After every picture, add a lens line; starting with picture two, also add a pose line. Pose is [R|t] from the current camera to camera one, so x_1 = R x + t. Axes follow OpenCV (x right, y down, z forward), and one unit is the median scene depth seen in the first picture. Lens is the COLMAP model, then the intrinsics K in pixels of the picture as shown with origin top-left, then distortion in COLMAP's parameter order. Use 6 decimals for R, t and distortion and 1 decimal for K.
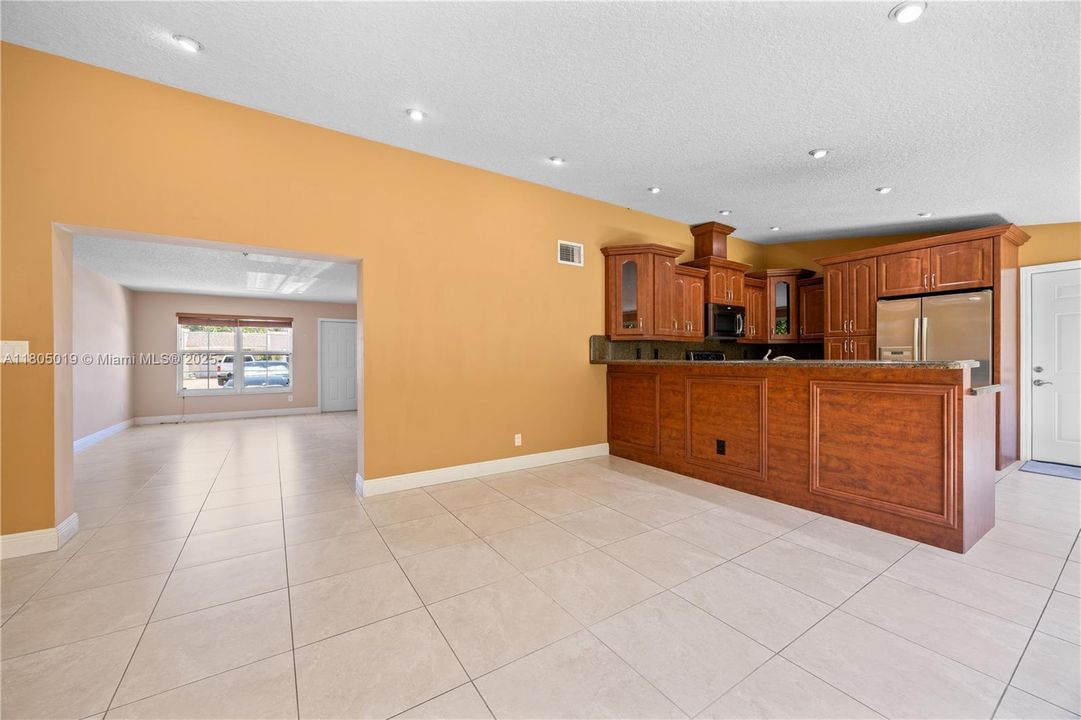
lens RADIAL K [[410.5, 0, 535.8], [0, 410.5, 359.3], [0, 0, 1]] dist [-0.001069, -0.000045]
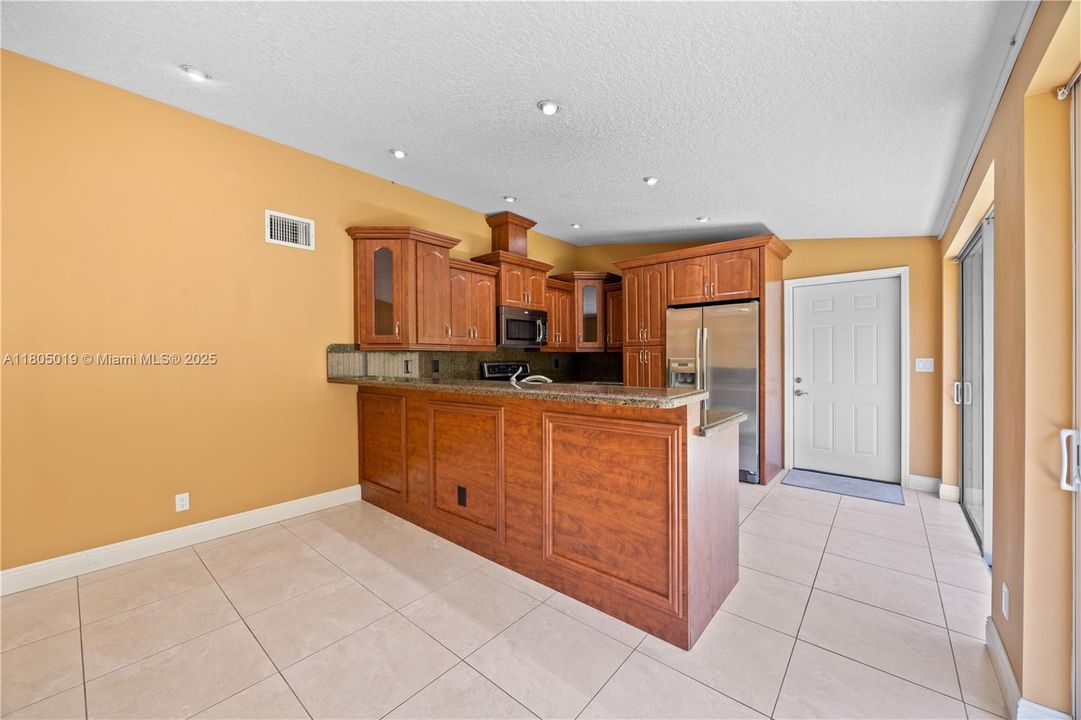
lens RADIAL K [[411.0, 0, 535.1], [0, 411.0, 359.5], [0, 0, 1]] dist [-0.000863, -0.000051]
pose [[0.960429, -0.004449, 0.278489, 0.320081], [0.004312, 0.999990, 0.001105, -0.033042], [-0.278491, 0.000139, 0.960439, 0.201978]]
